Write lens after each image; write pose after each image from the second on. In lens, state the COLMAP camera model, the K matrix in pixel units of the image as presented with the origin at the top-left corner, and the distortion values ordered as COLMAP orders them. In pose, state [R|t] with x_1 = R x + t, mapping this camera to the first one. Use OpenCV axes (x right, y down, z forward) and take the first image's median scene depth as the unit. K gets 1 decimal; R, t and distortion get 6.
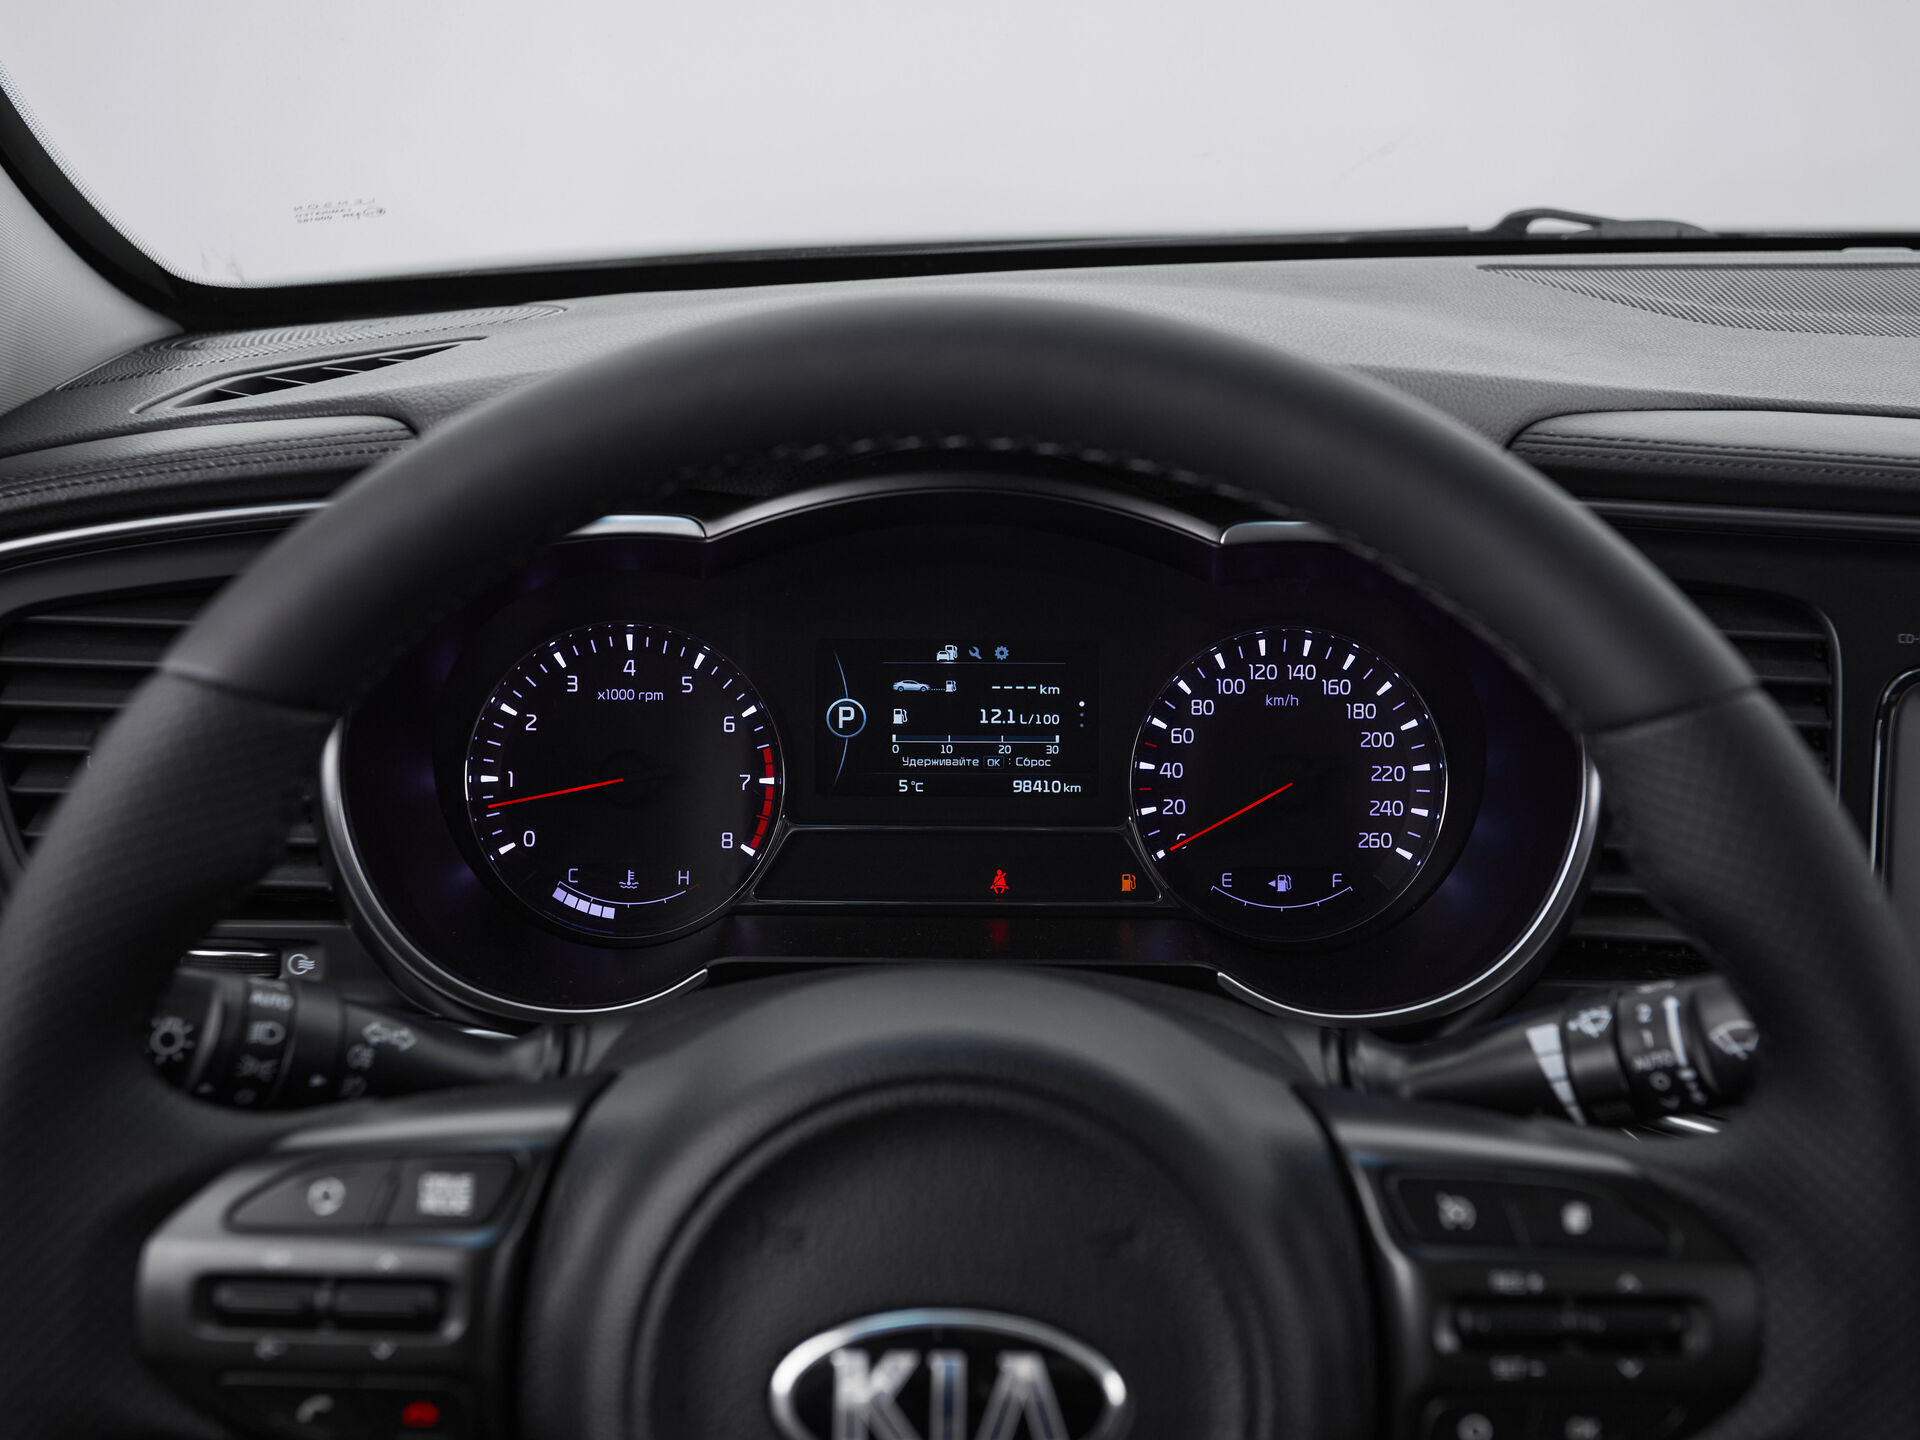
lens RADIAL K [[2323.7, 0, 960.0], [0, 2323.7, 720.0], [0, 0, 1]] dist [0.012084, 0.035134]
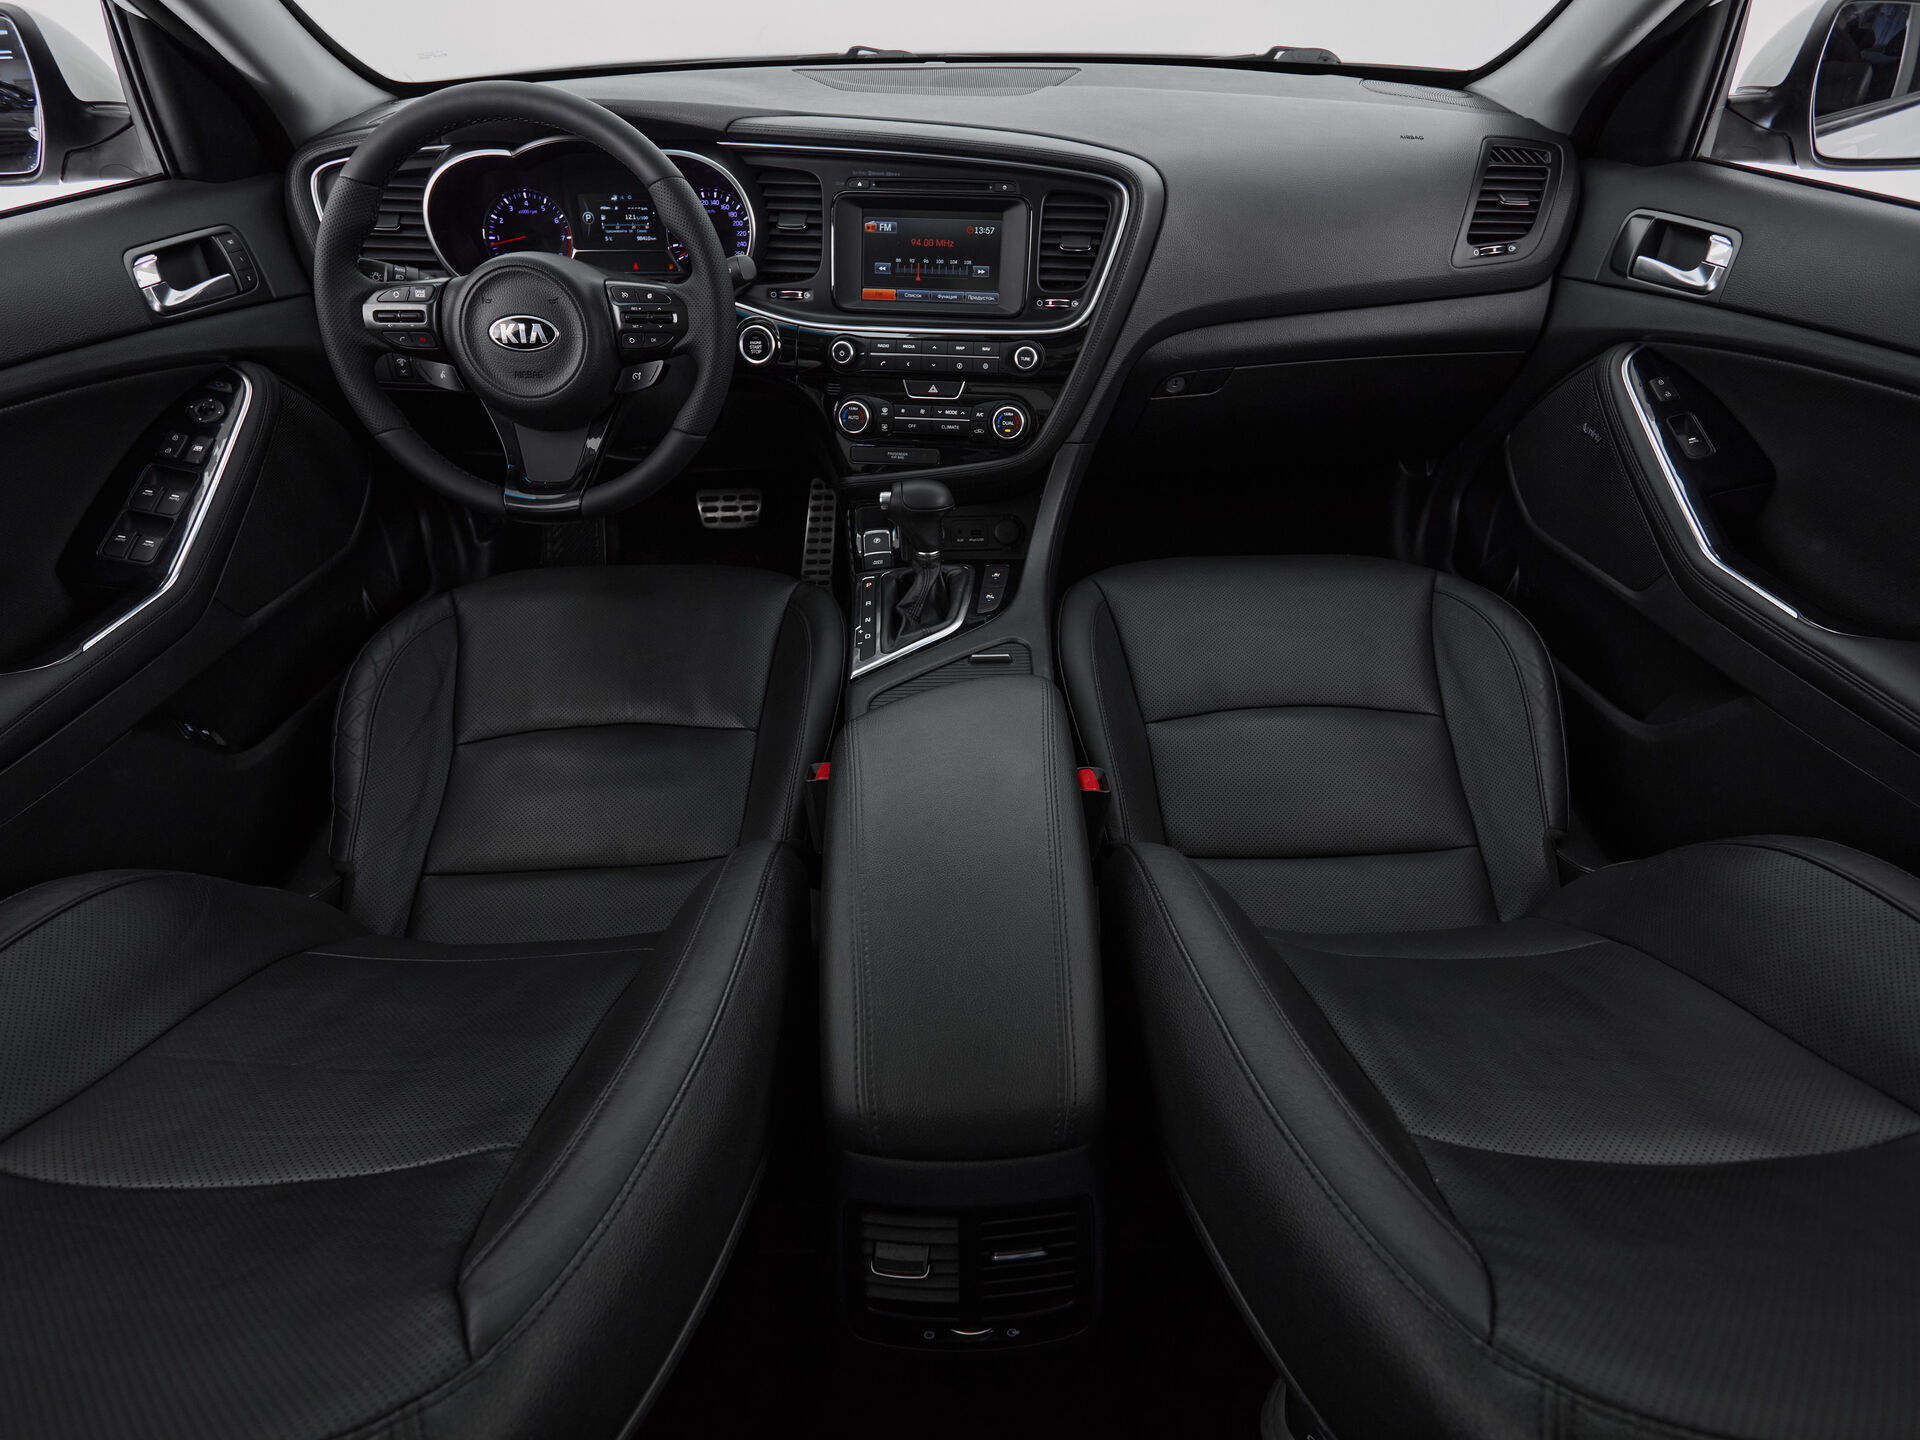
lens RADIAL K [[1017.0, 0, 960.0], [0, 1017.0, 720.0], [0, 0, 1]] dist [-0.003031, -0.001699]
pose [[0.999780, -0.017146, 0.012079, 0.495155], [0.011414, 0.927968, 0.372486, 0.141452], [-0.017596, -0.372266, 0.927959, -0.762588]]
